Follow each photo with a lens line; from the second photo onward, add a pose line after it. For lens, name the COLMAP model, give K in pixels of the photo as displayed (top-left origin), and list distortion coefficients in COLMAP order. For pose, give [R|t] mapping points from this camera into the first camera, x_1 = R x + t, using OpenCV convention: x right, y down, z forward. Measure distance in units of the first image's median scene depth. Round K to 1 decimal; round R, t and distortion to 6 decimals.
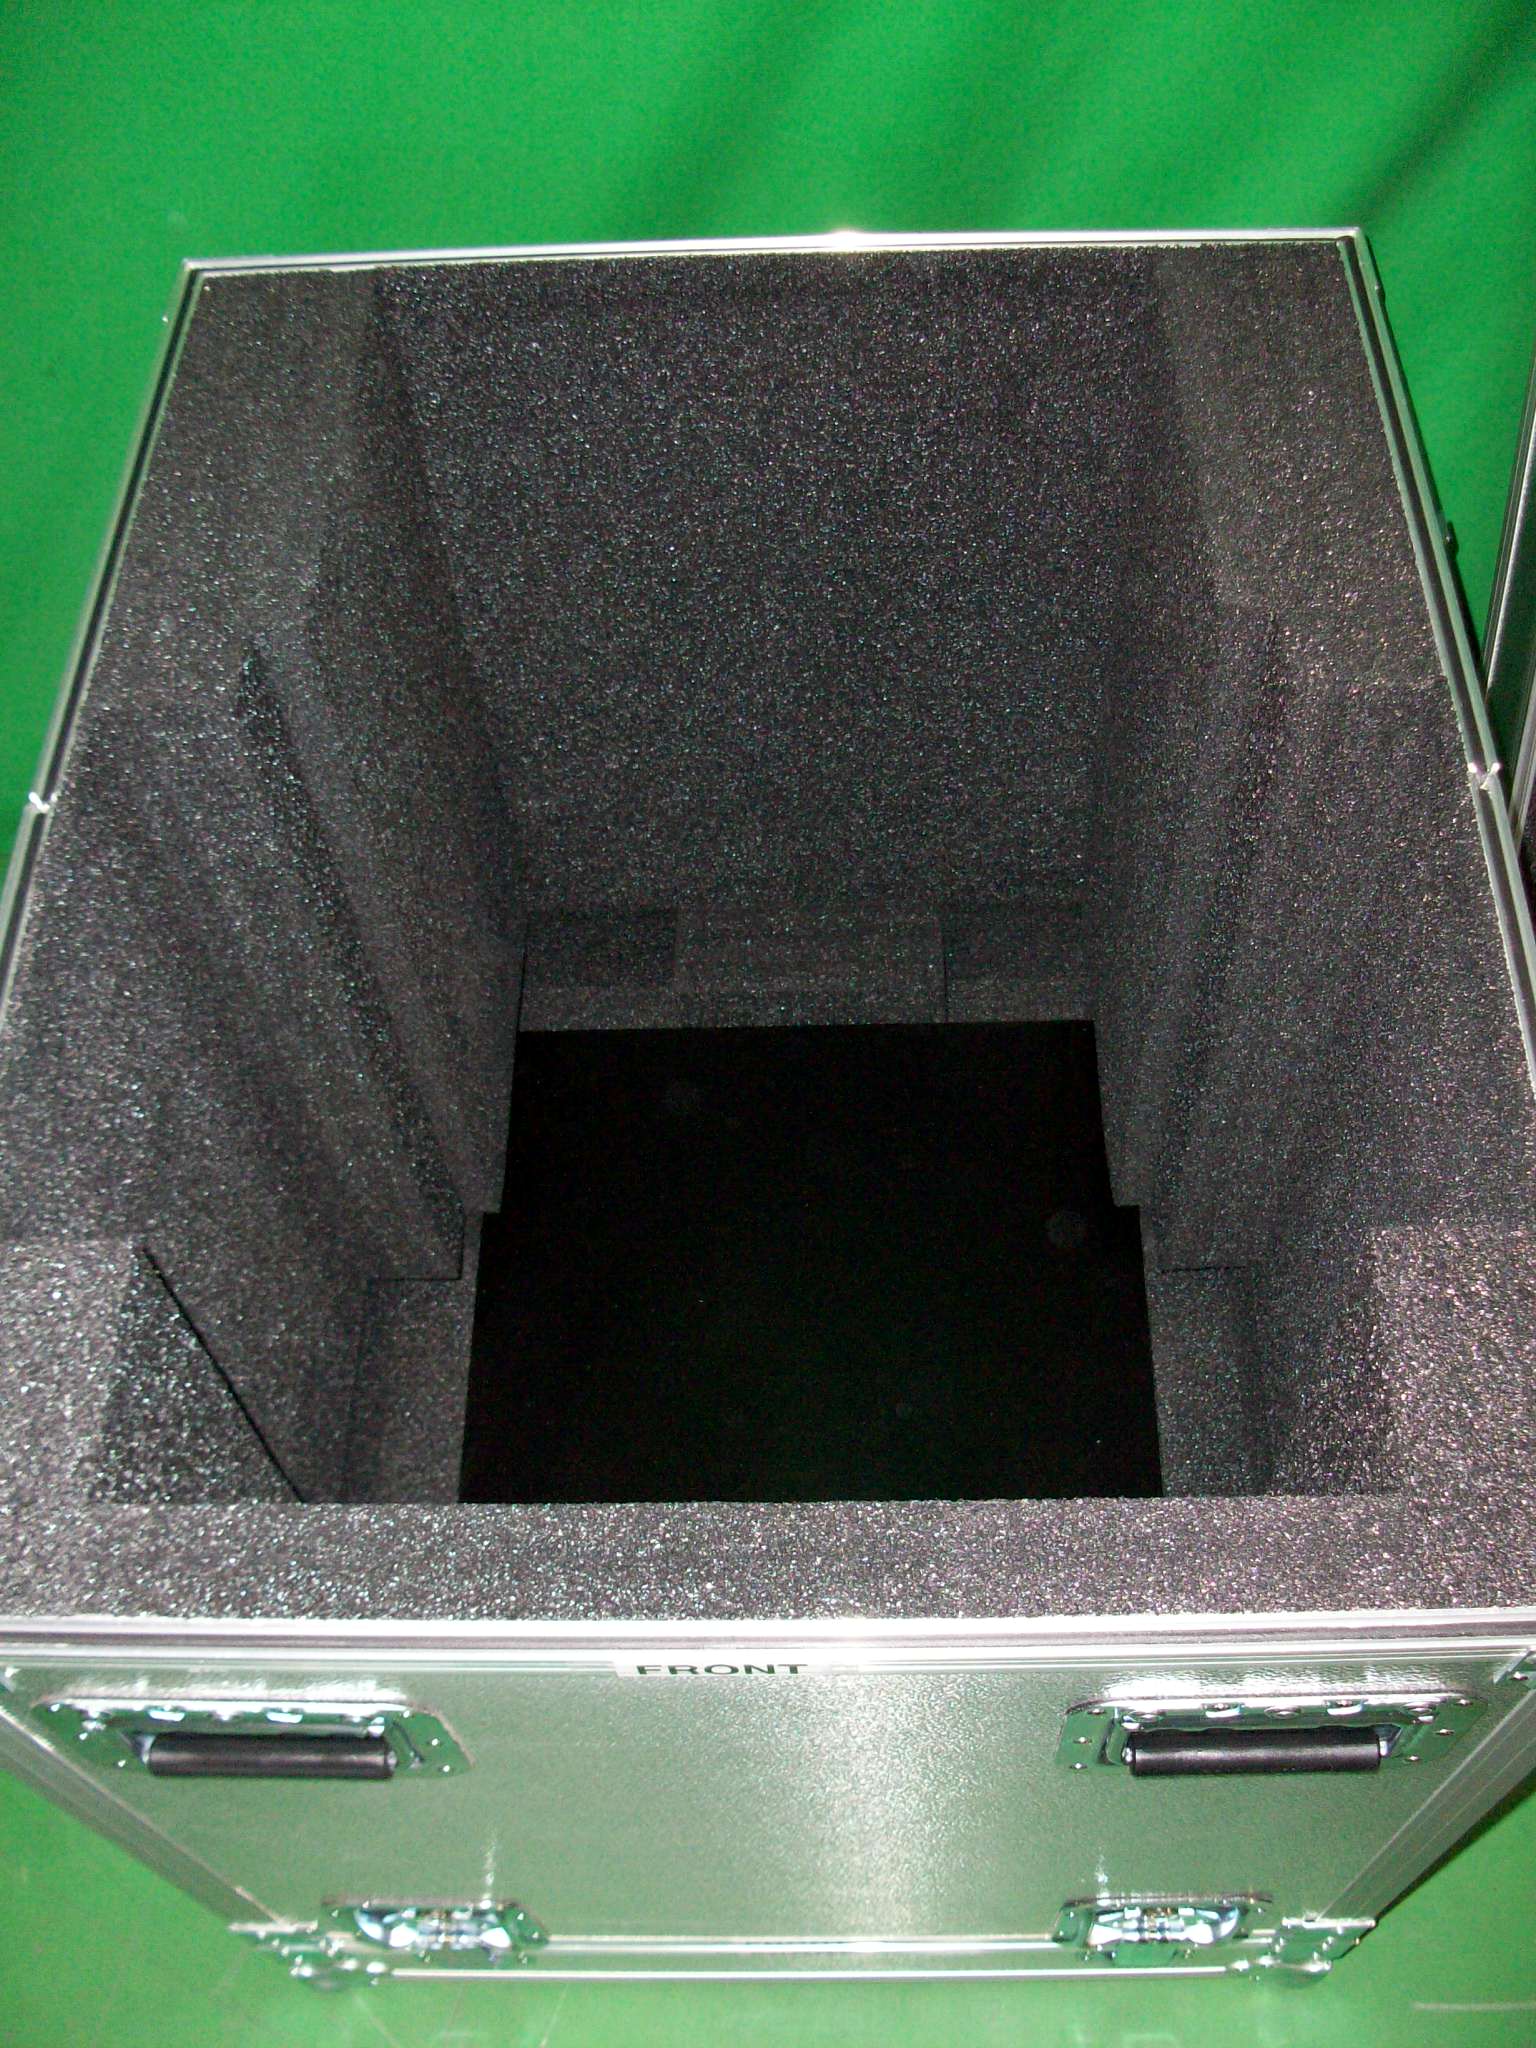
lens RADIAL K [[2095.5, 0, 884.6], [0, 2095.5, 1040.9], [0, 0, 1]] dist [-0.184255, 0.168295]
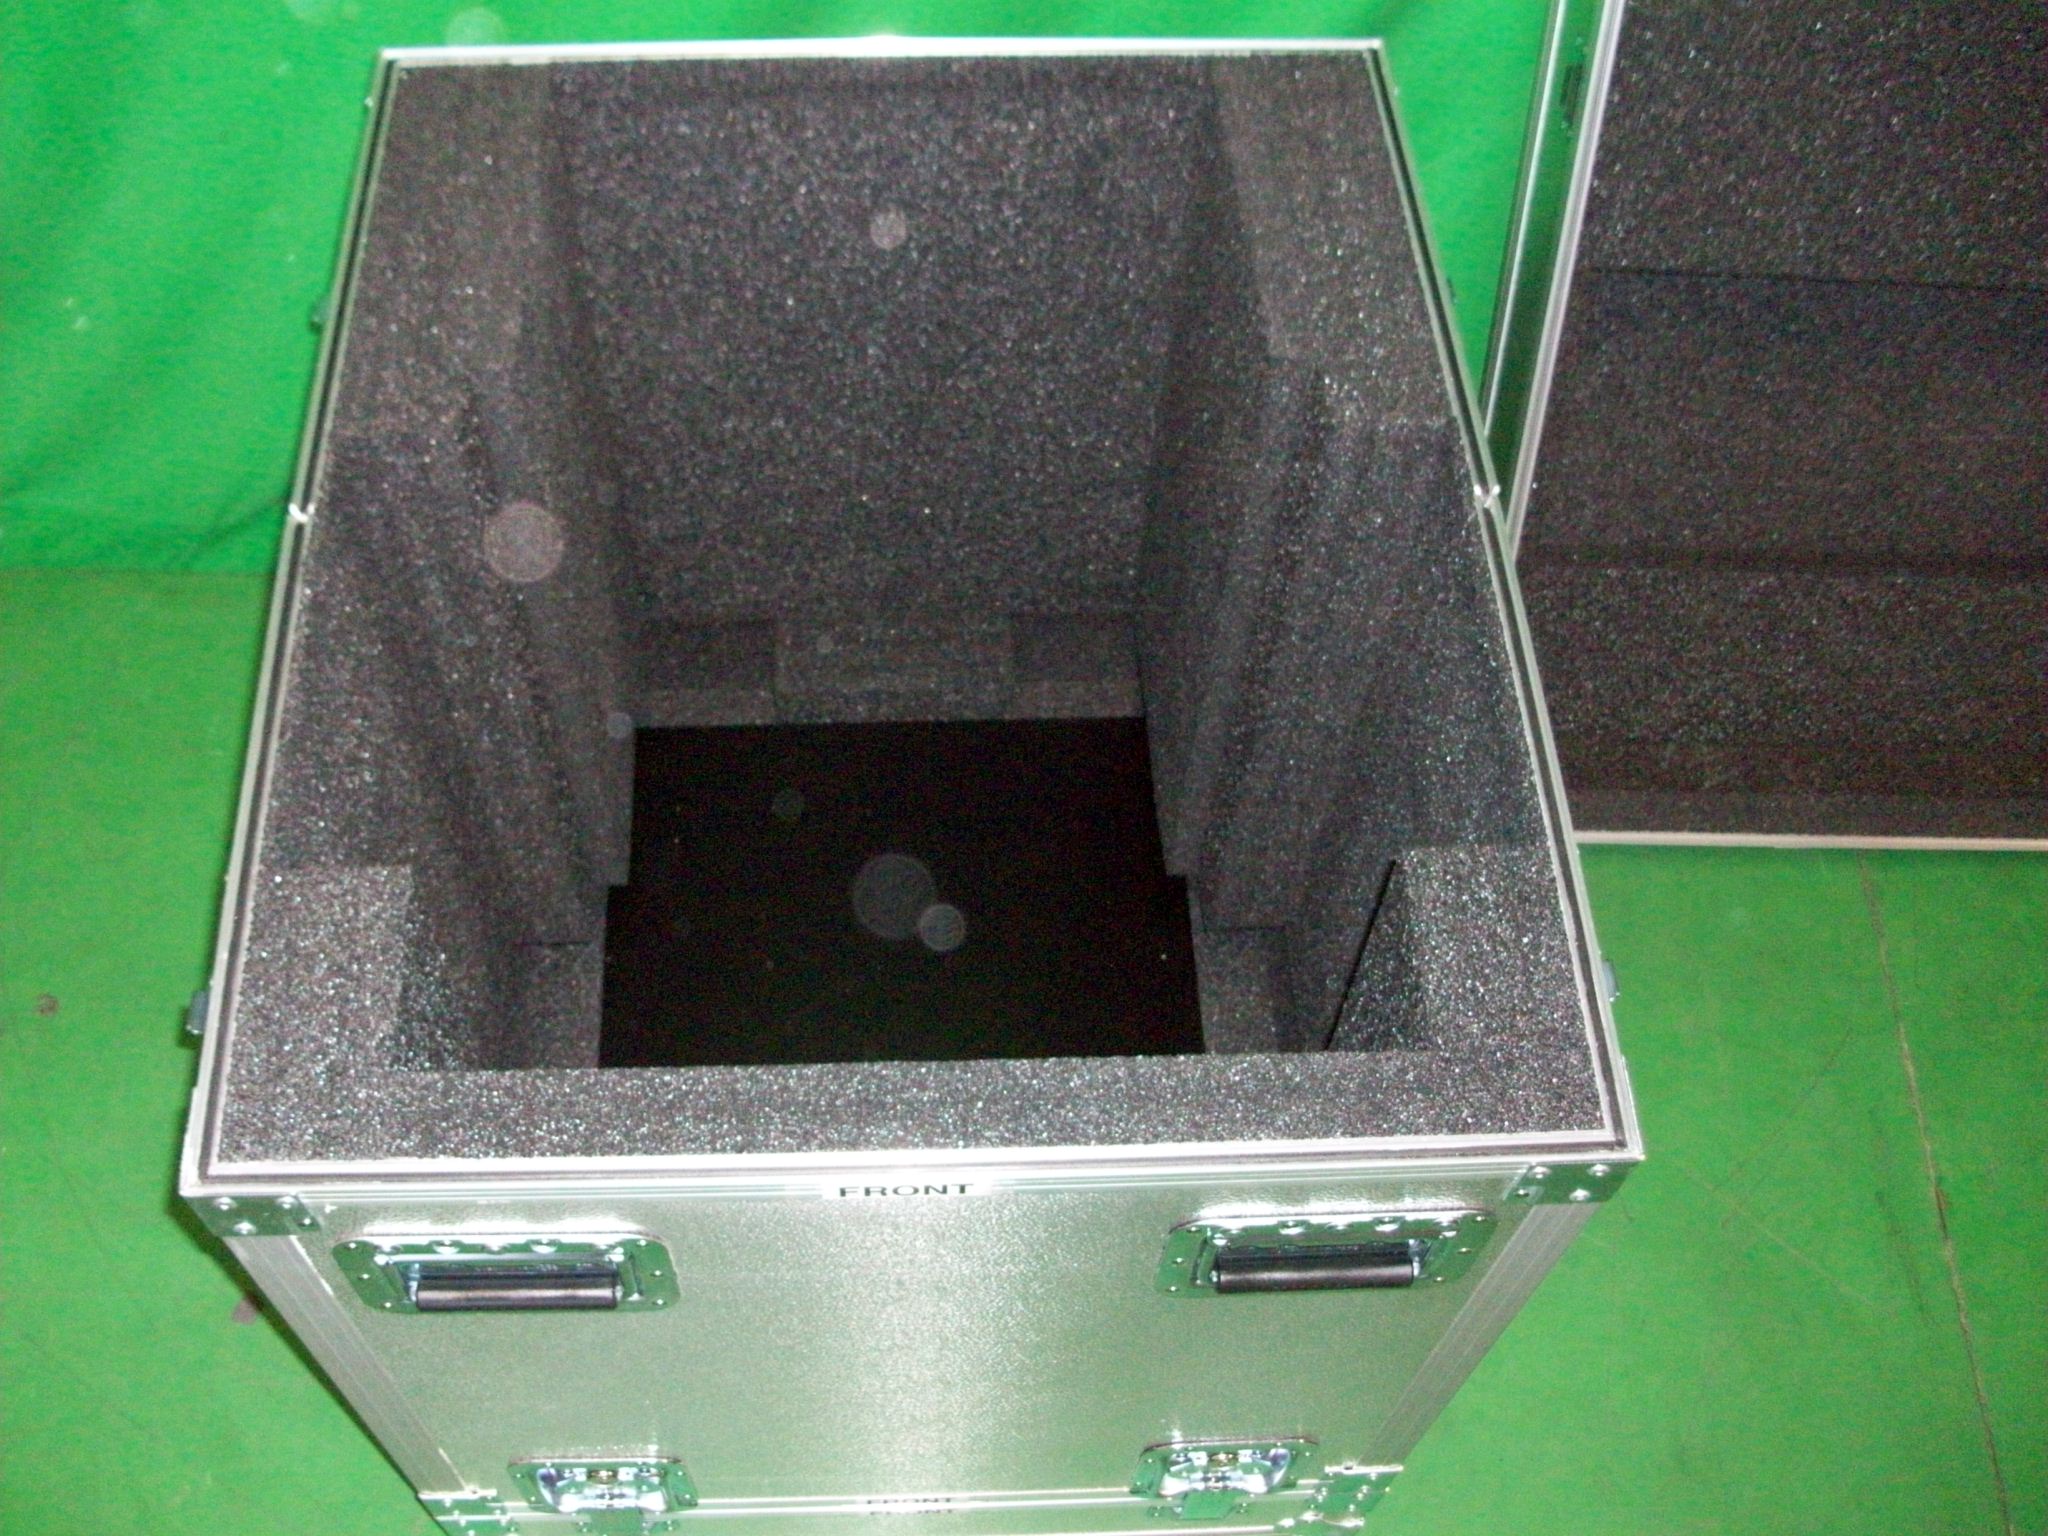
lens RADIAL K [[2095.5, 0, 1024.0], [0, 2095.5, 768.0], [0, 0, 1]] dist [-0.184255, 0.168295]
pose [[0.997718, -0.003768, 0.067417, -0.065973], [0.004091, 0.999981, -0.004647, 0.036180], [-0.067399, 0.004912, 0.997714, -0.206636]]
